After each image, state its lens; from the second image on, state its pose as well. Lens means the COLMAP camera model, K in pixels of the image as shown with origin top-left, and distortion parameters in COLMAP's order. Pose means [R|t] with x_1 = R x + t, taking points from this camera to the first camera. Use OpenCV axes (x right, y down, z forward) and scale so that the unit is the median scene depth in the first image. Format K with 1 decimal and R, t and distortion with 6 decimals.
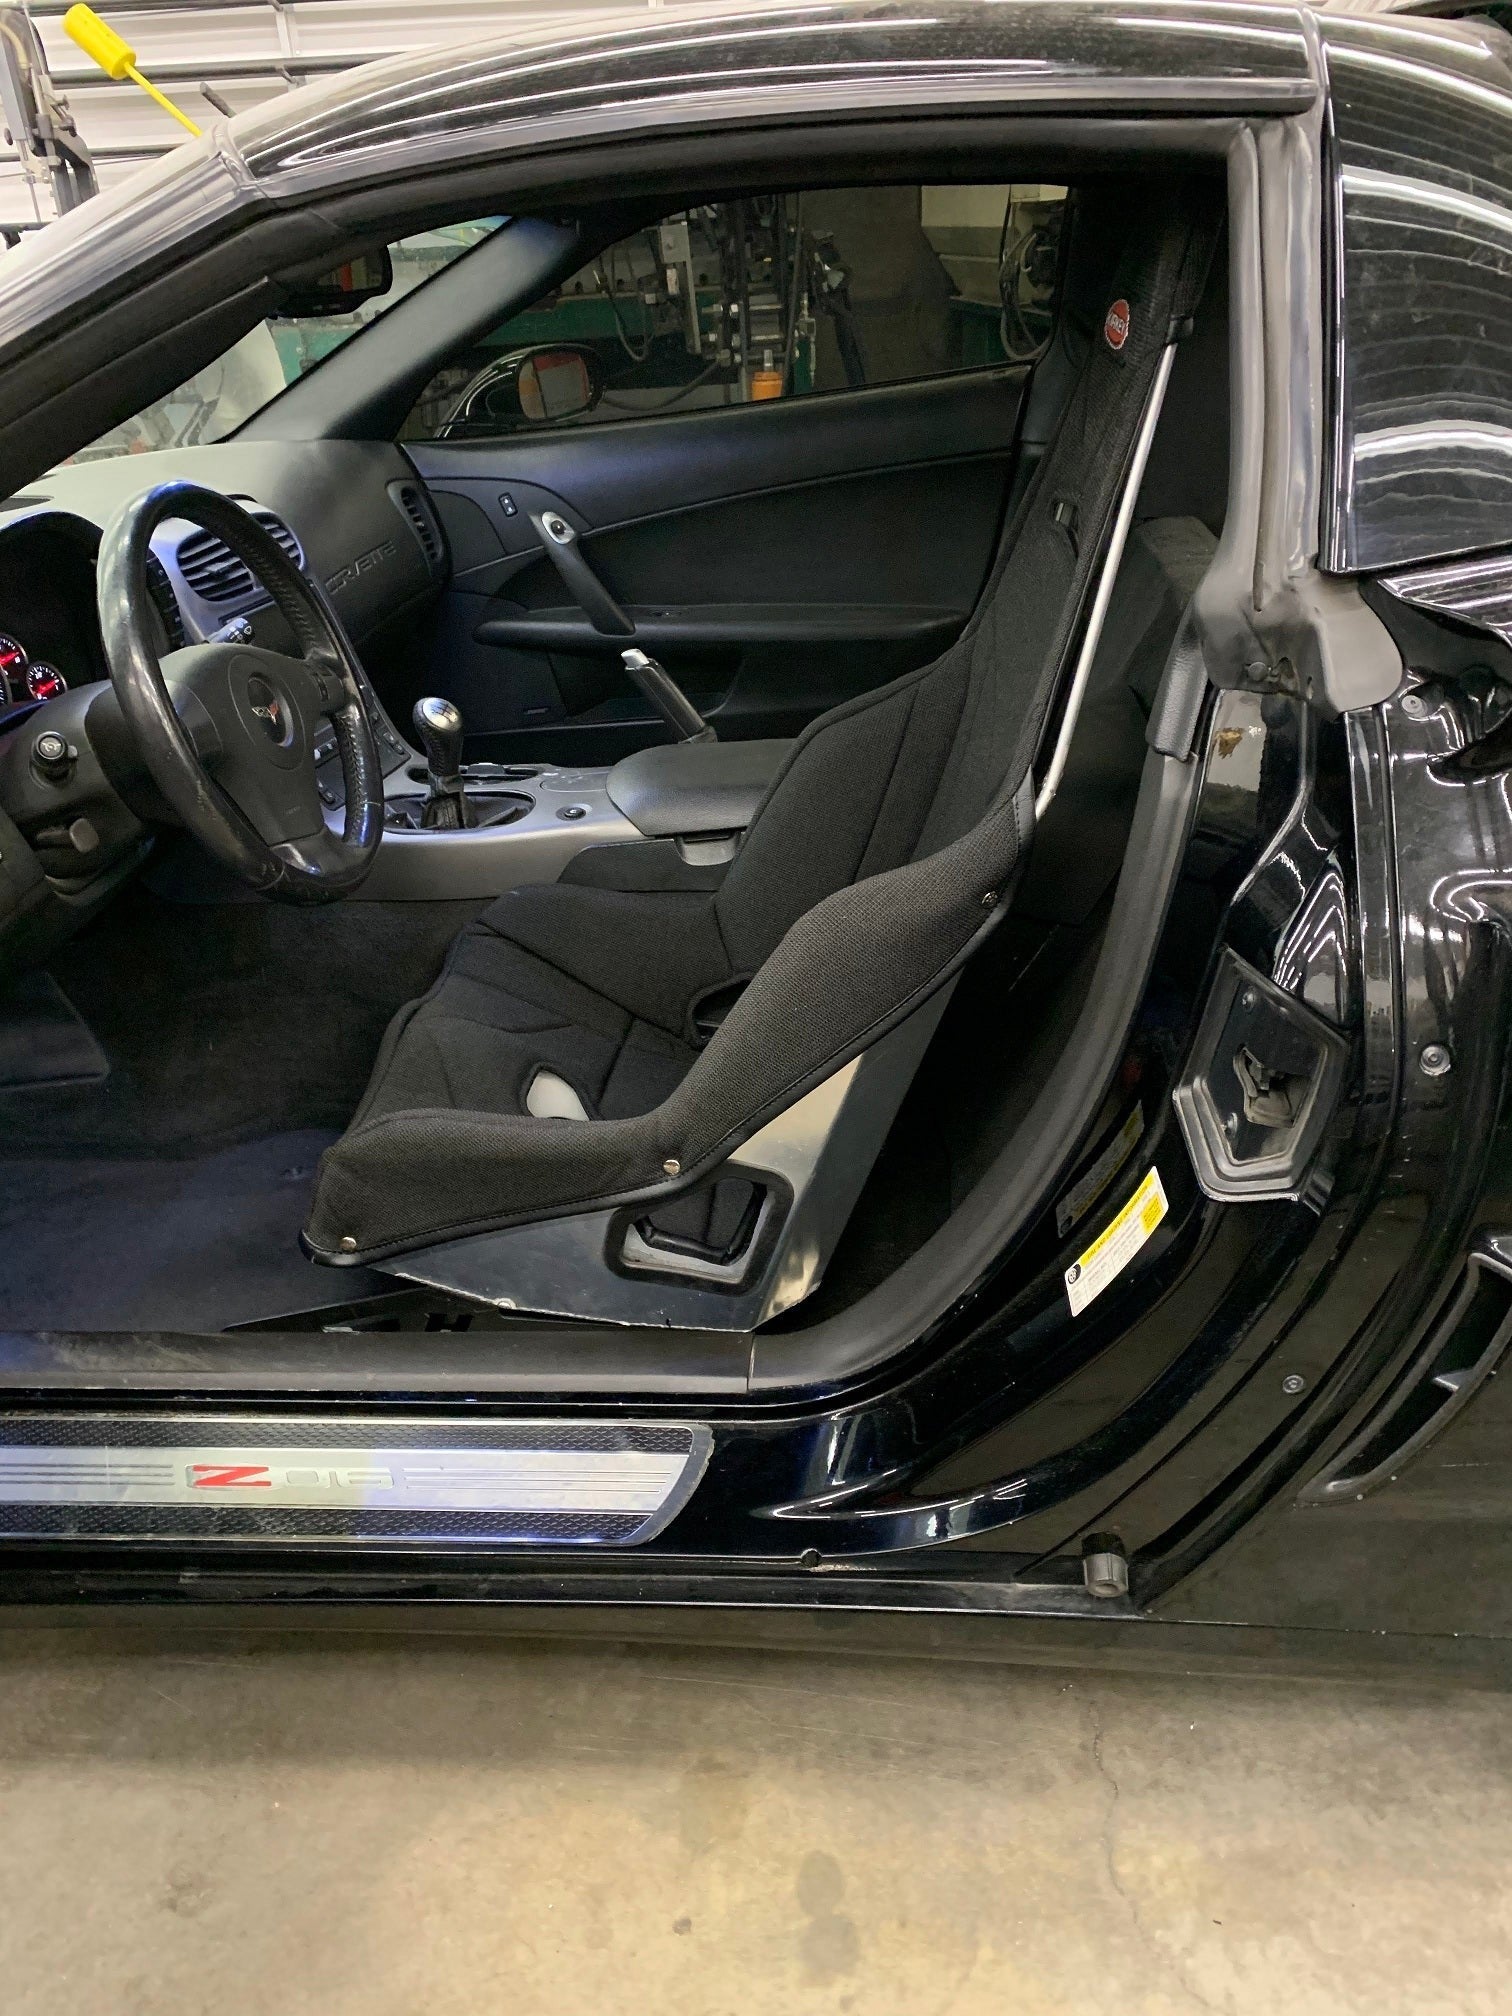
lens RADIAL K [[1549.7, 0, 756.0], [0, 1549.7, 1008.0], [0, 0, 1]] dist [0.041533, -0.052916]
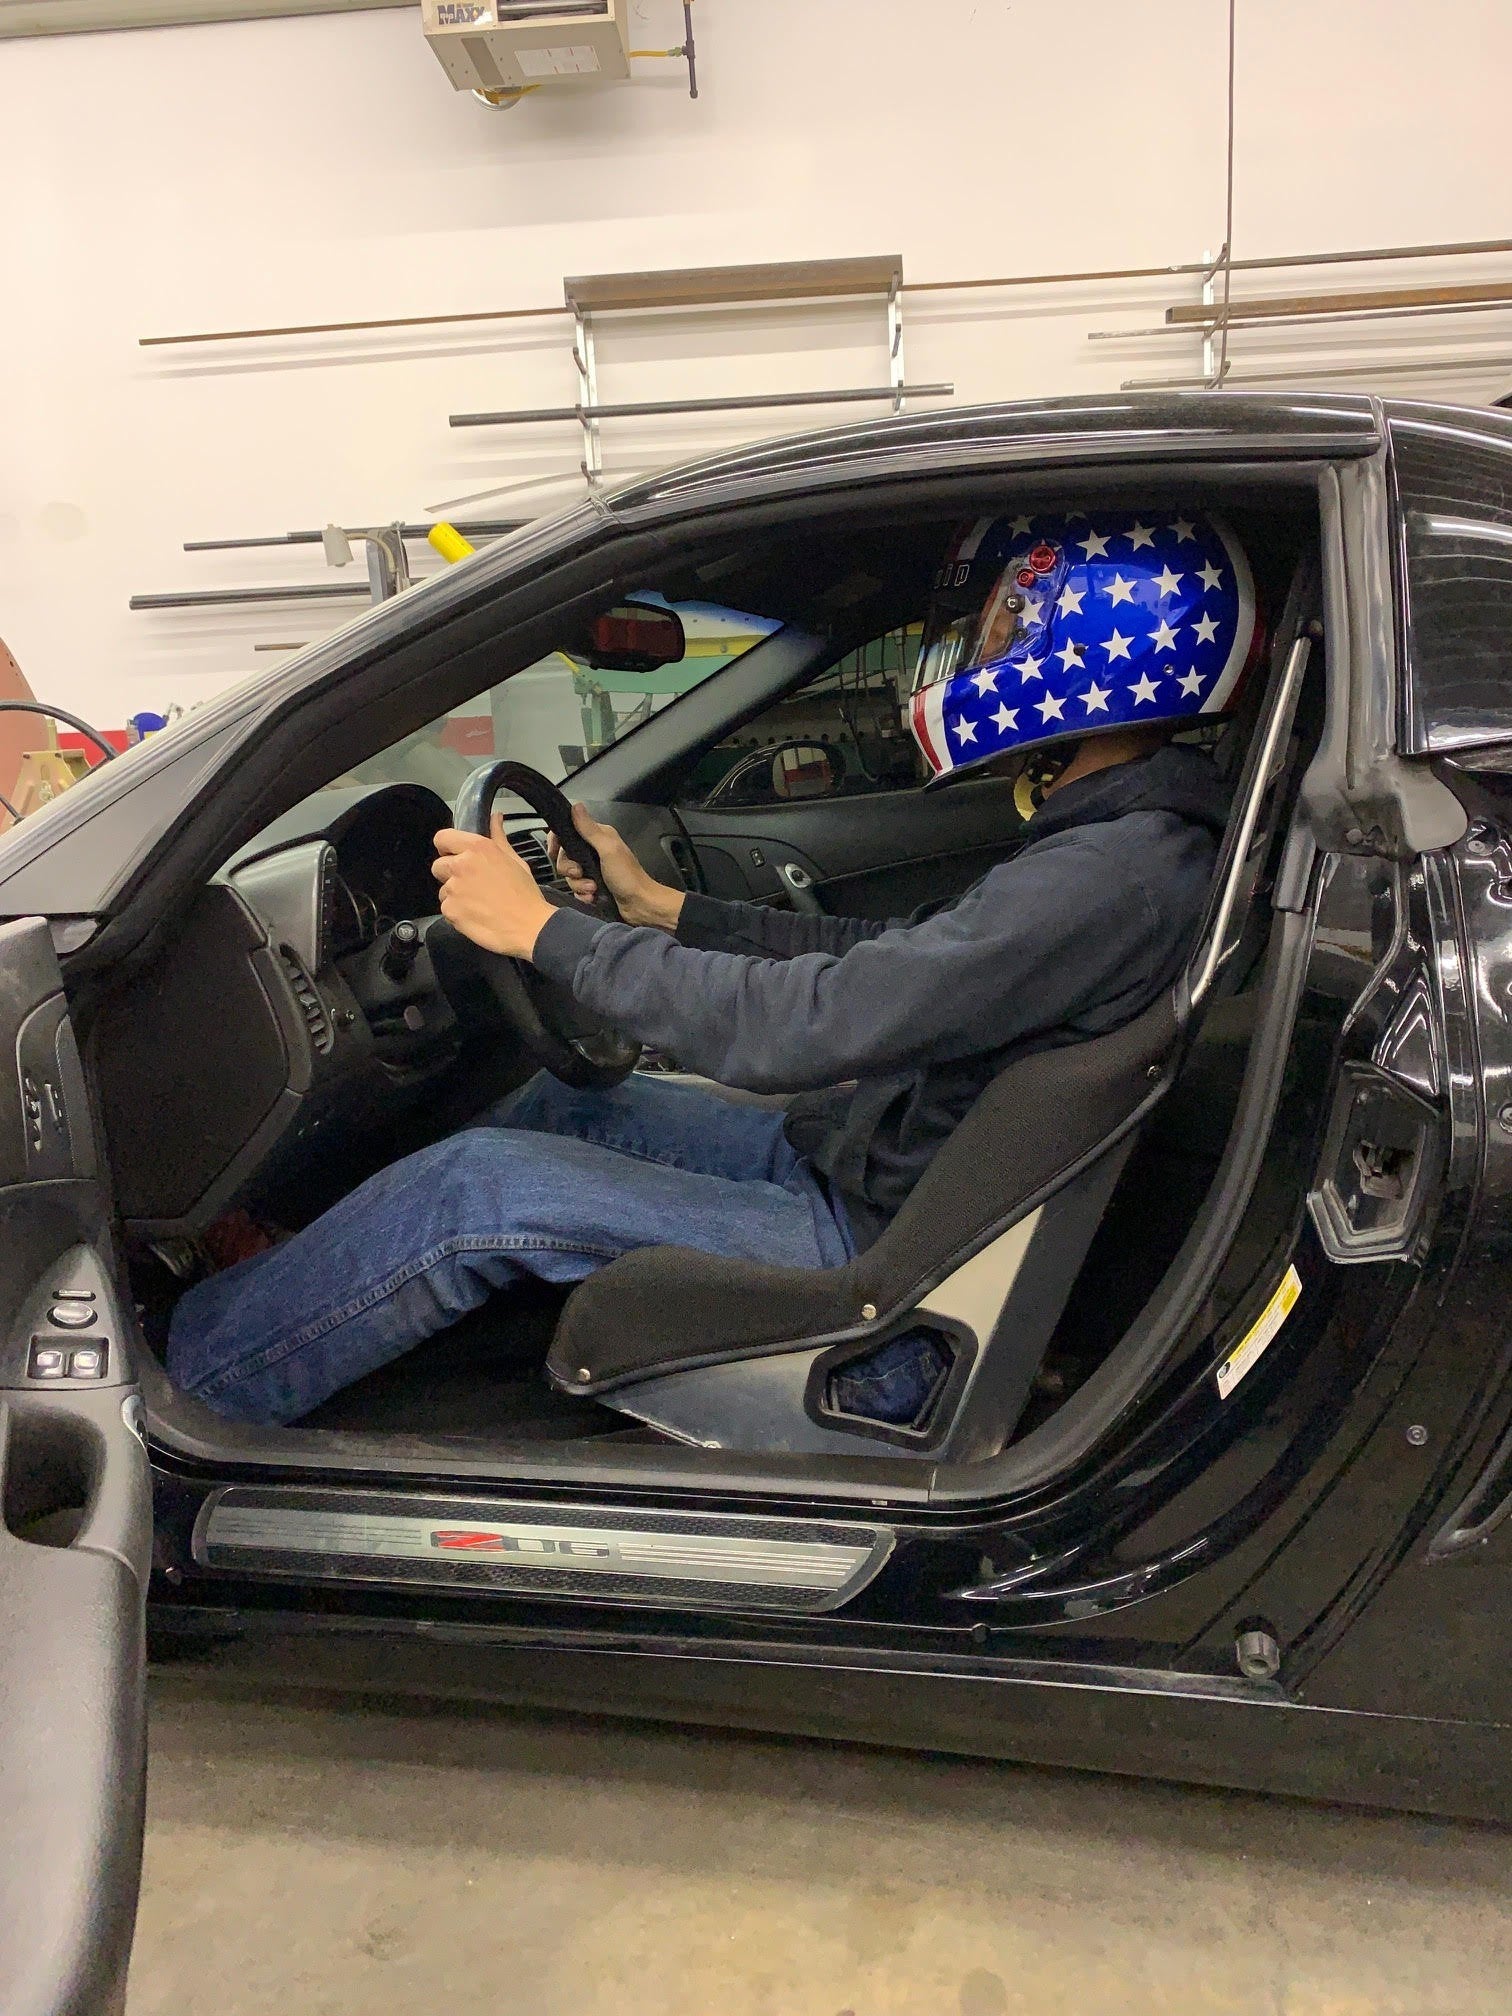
lens RADIAL K [[1582.7, 0, 756.0], [0, 1582.7, 1008.0], [0, 0, 1]] dist [0.035052, -0.037794]
pose [[0.989109, 0.026973, -0.144693, 0.027240], [-0.068469, 0.954544, -0.290101, 0.254295], [0.130291, 0.296848, 0.945994, -0.184802]]
